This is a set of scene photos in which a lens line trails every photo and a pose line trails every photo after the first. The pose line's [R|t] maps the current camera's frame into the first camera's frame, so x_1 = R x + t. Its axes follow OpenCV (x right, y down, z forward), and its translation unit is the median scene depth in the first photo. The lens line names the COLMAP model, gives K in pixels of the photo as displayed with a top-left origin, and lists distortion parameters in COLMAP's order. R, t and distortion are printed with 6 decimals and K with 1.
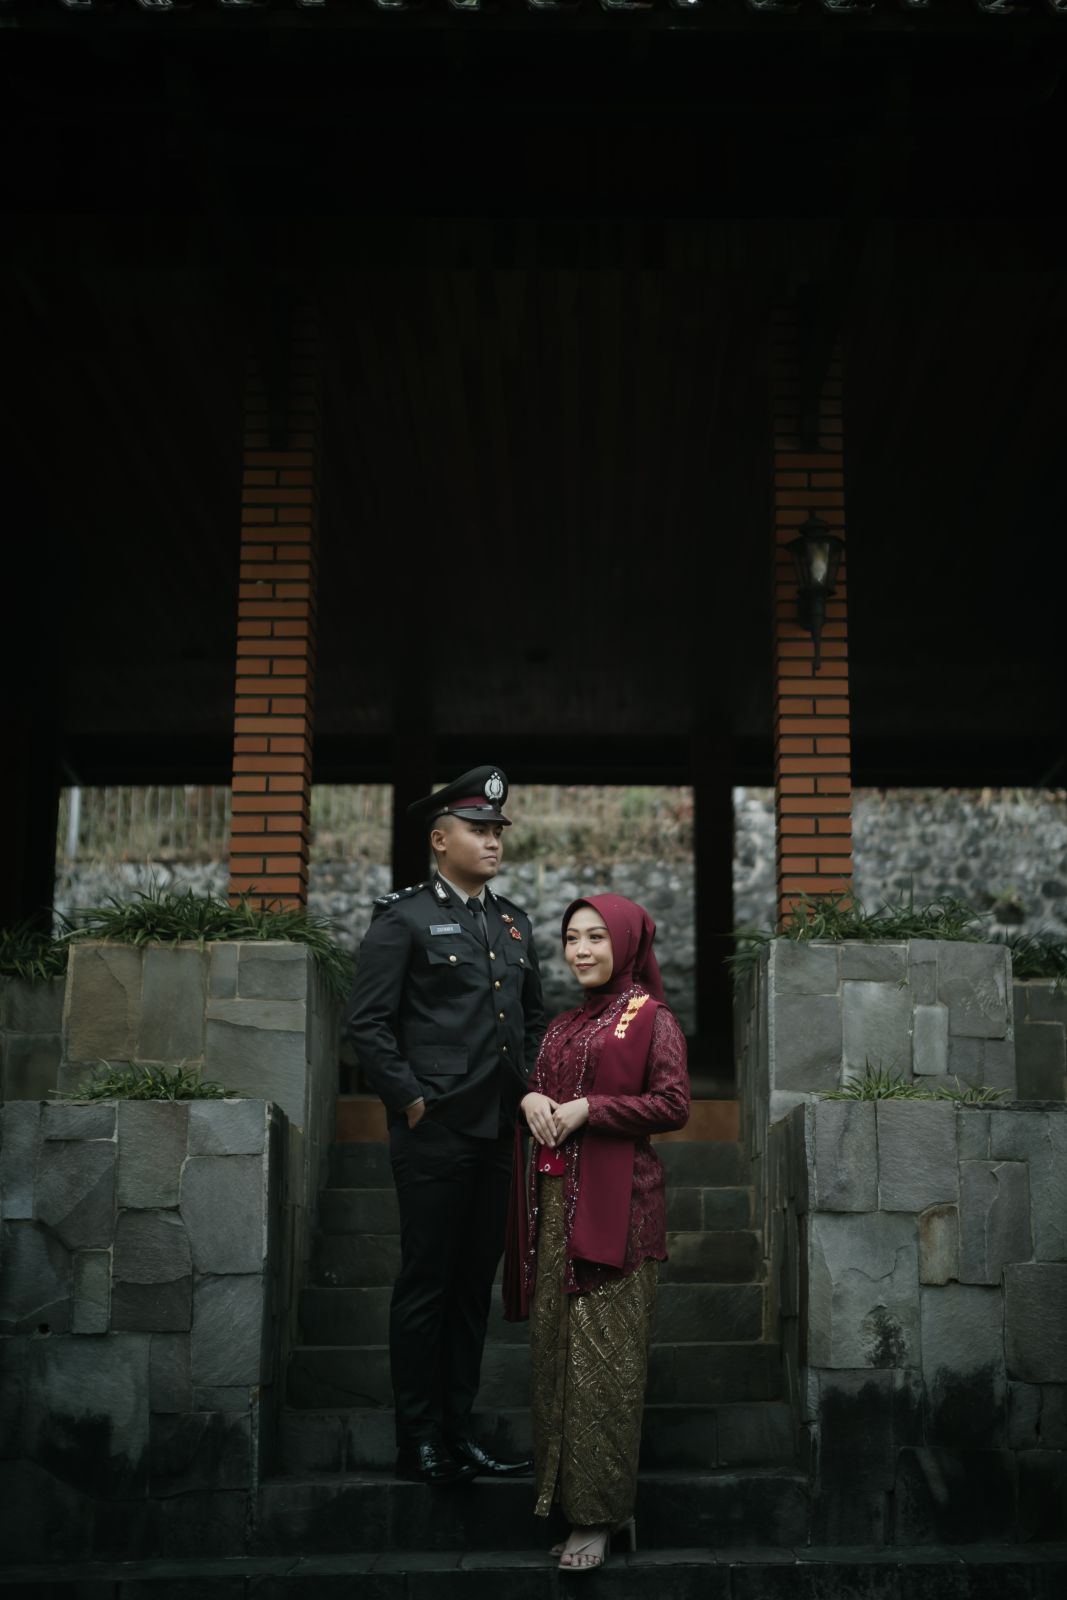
lens RADIAL K [[2915.4, 0, 608.2], [0, 2915.4, 663.1], [0, 0, 1]] dist [0.088291, 0.009807]
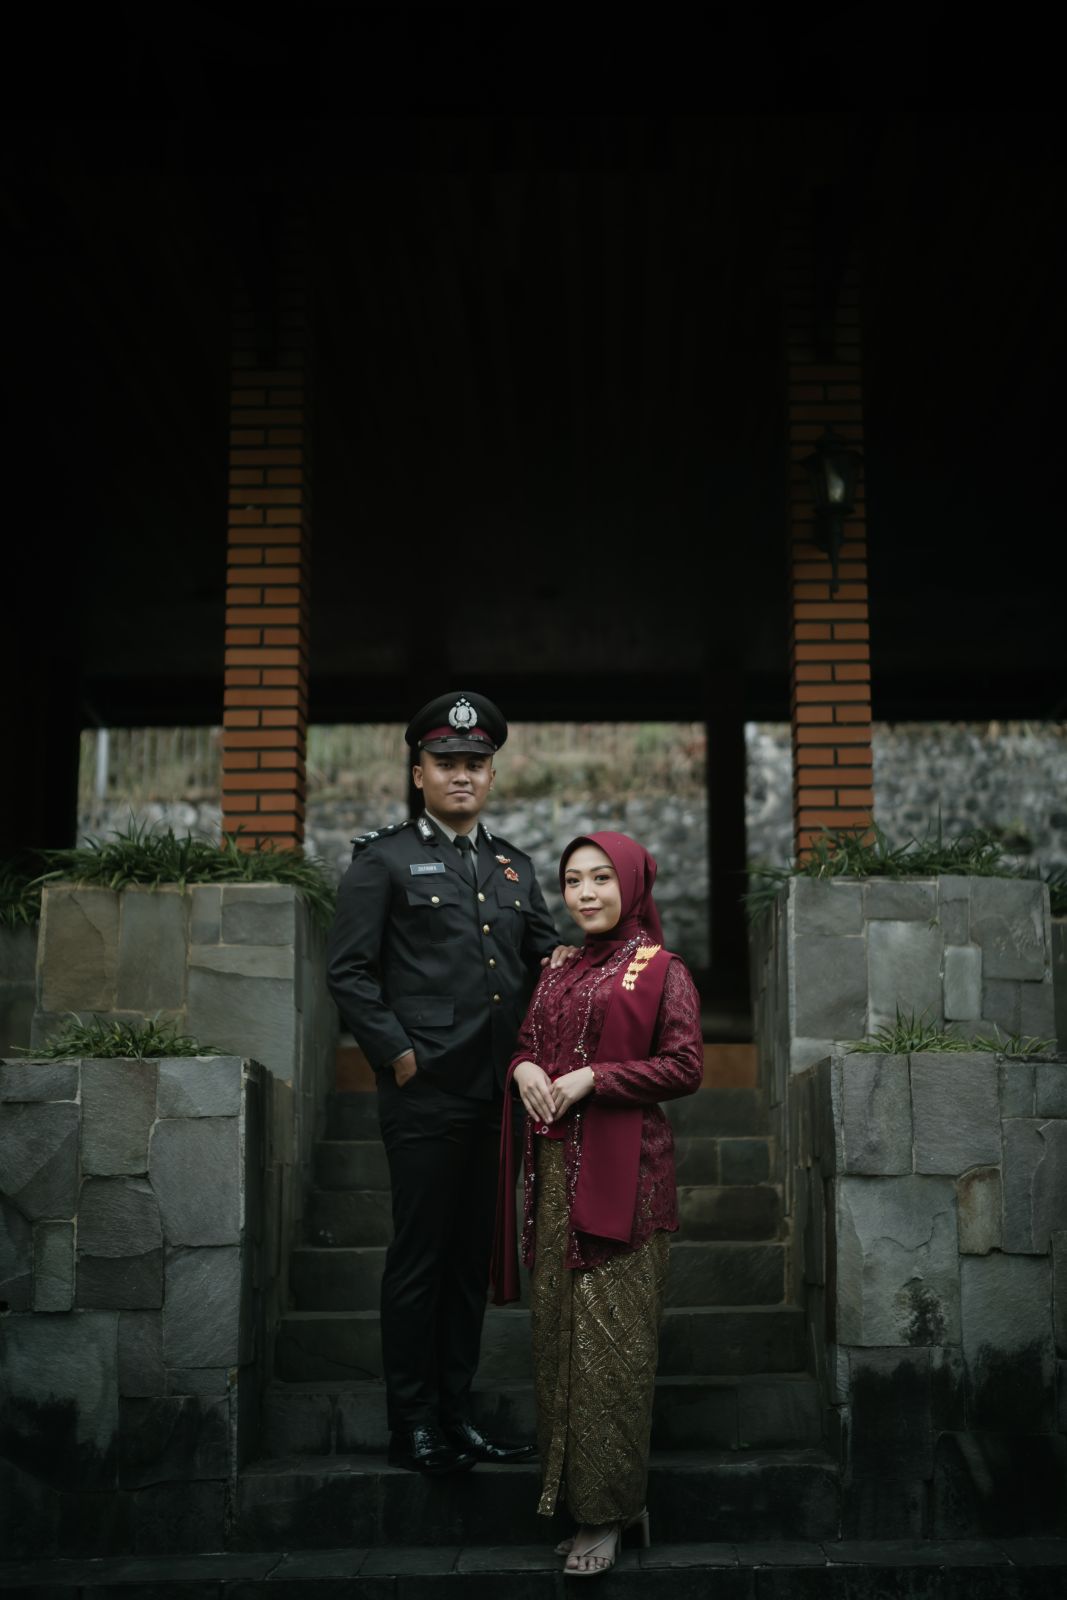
lens RADIAL K [[2622.3, 0, 564.6], [0, 2622.3, 732.3], [0, 0, 1]] dist [0.047573, 0.052073]
pose [[0.999653, -0.009754, -0.024465, 0.004755], [0.010777, 0.999059, 0.042005, 0.012891], [0.024032, -0.042254, 0.998818, 0.167930]]
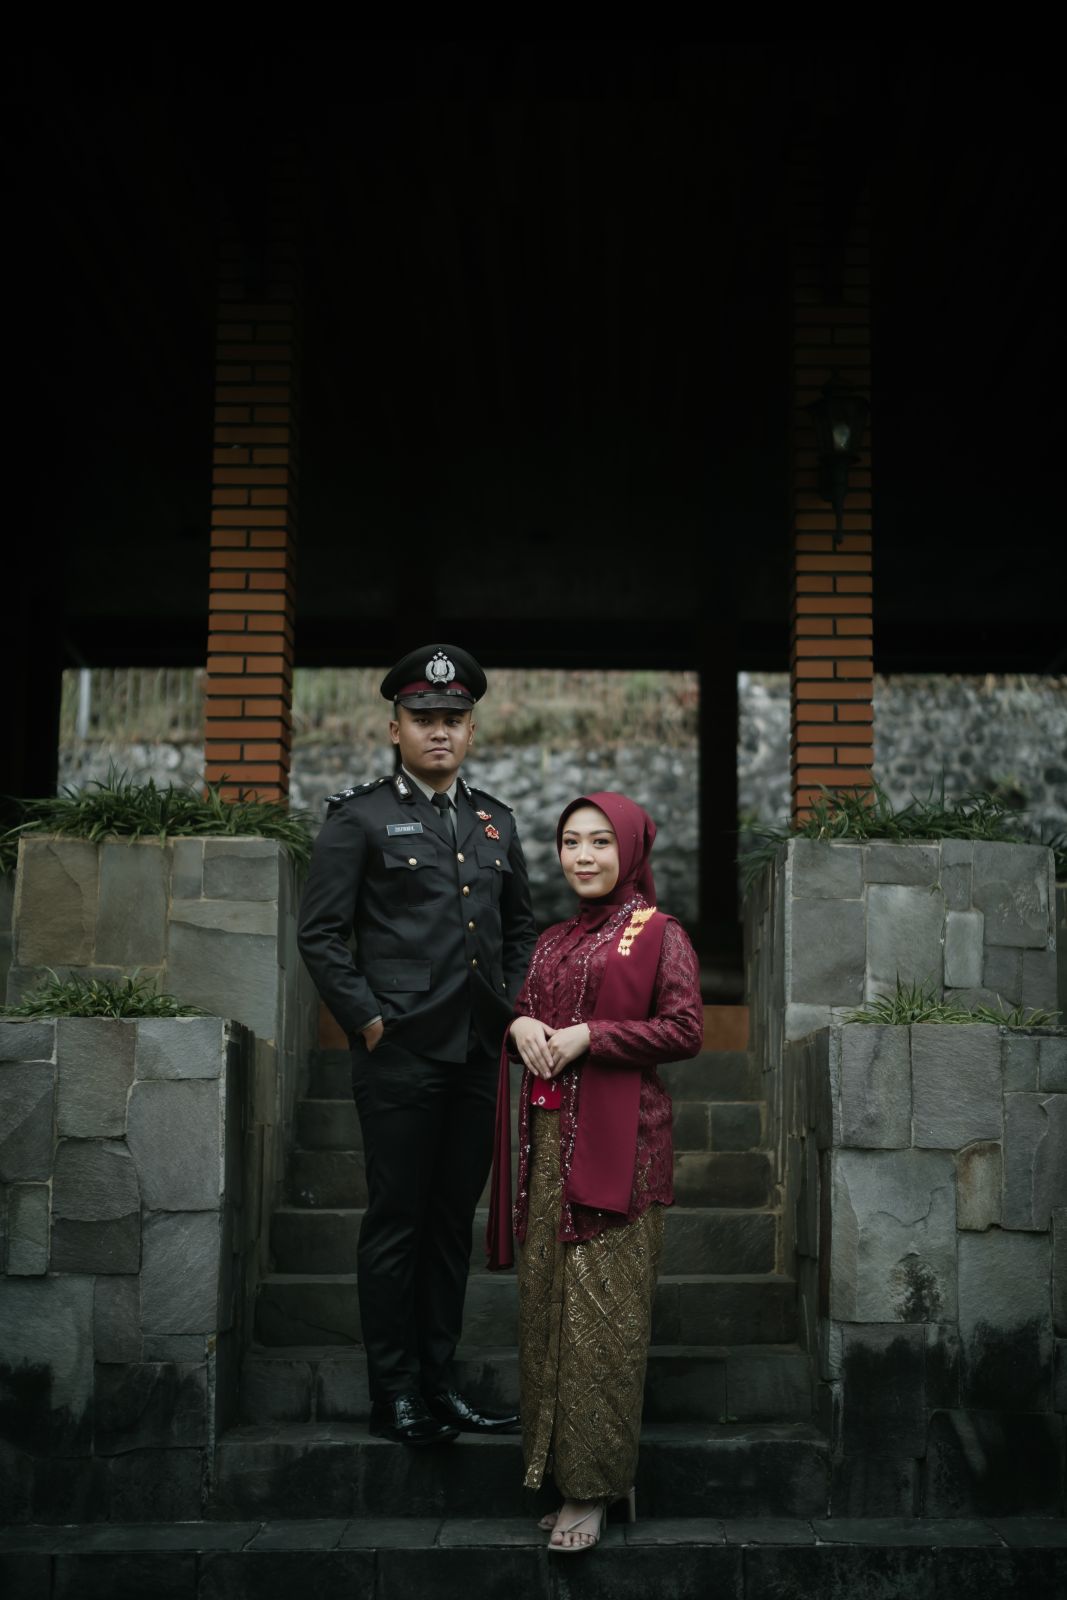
lens RADIAL K [[2623.6, 0, 558.1], [0, 2623.6, 808.2], [0, 0, 1]] dist [0.040312, 0.026505]
pose [[0.999757, 0.006022, -0.021221, 0.001394], [-0.004010, 0.995604, 0.093573, 0.009579], [0.021691, -0.093465, 0.995386, 0.193710]]
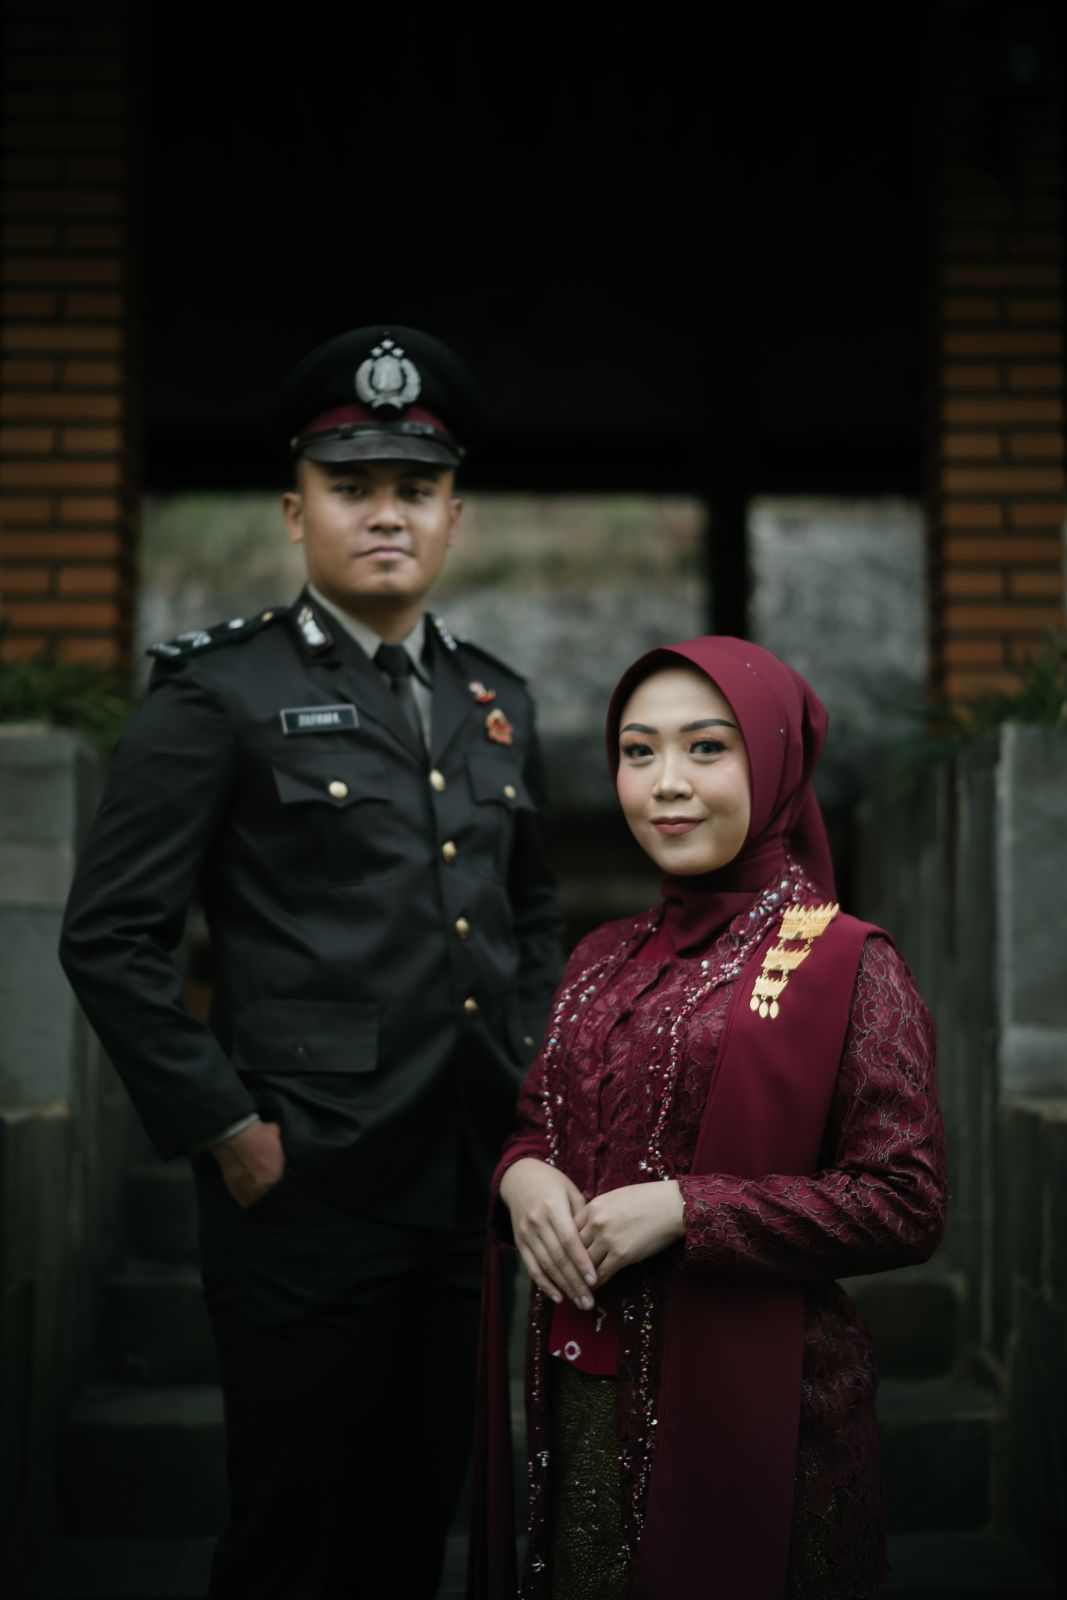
lens RADIAL K [[2291.7, 0, 584.7], [0, 2291.7, 799.8], [0, 0, 1]] dist [0.057843, 0.017183]
pose [[0.999935, 0.002258, 0.011137, -0.020856], [-0.003939, 0.988169, 0.153317, 0.048934], [-0.010659, -0.153351, 0.988114, 0.631906]]
